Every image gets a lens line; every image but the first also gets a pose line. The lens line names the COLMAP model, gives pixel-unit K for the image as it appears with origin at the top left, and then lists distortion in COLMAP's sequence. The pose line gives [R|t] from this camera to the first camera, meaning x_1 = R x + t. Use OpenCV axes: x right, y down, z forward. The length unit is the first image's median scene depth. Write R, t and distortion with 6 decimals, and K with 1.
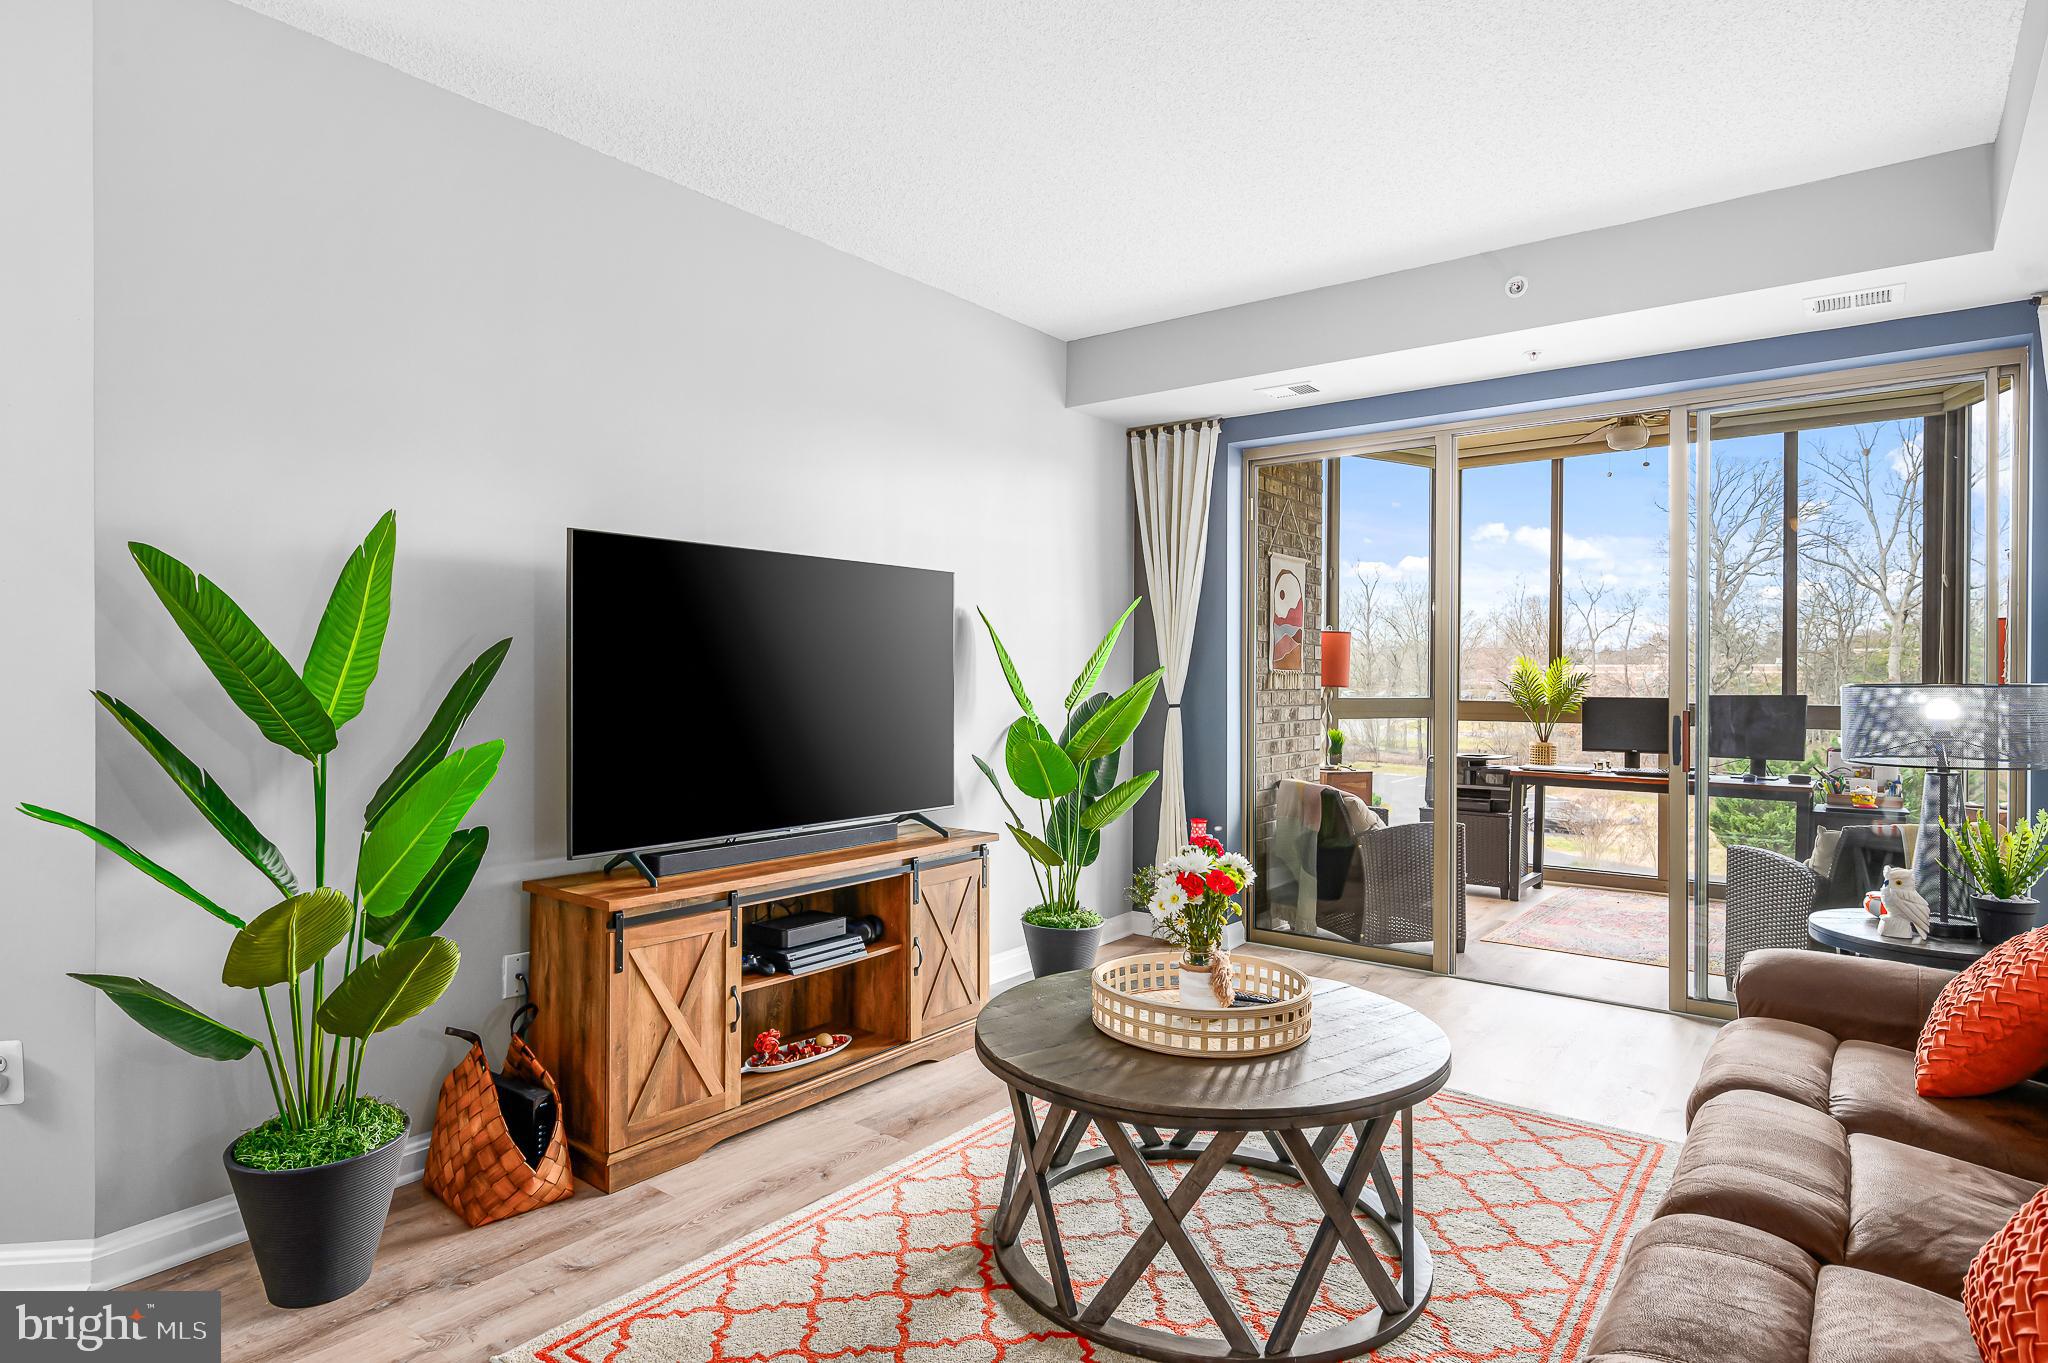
lens RADIAL K [[1095.7, 0, 1017.6], [0, 1095.7, 675.6], [0, 0, 1]] dist [-0.012514, -0.000948]
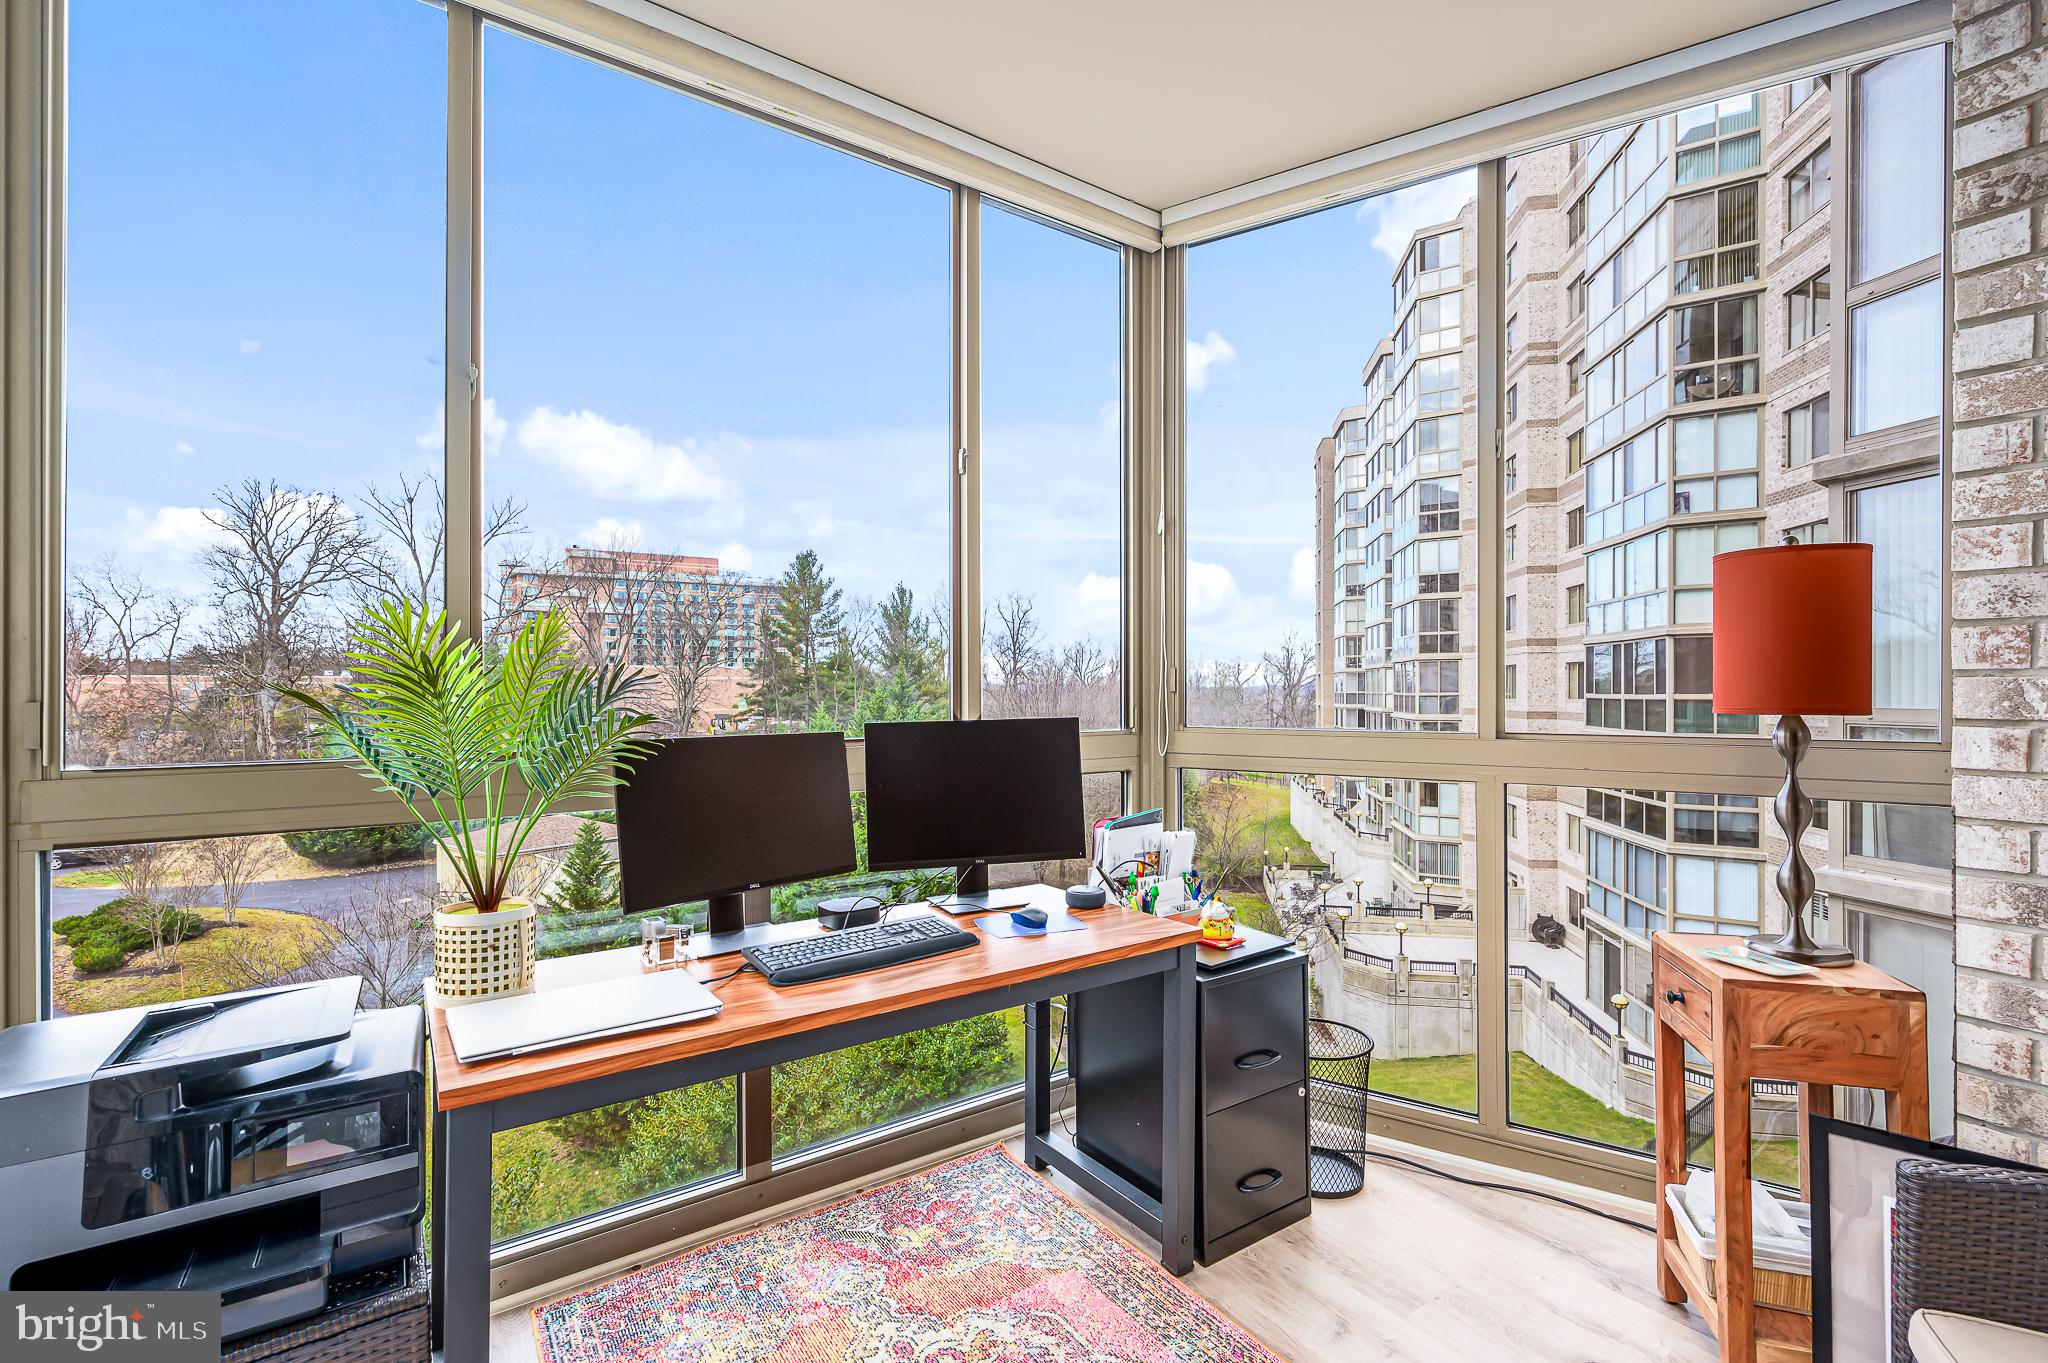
lens RADIAL K [[925.3, 0, 1035.6], [0, 925.3, 691.7], [0, 0, 1]] dist [0.000258, -0.000735]
pose [[0.304022, -0.008904, 0.952623, 0.299760], [0.002025, 0.999960, 0.008700, 0.002105], [-0.952663, -0.000716, 0.304028, 0.804976]]
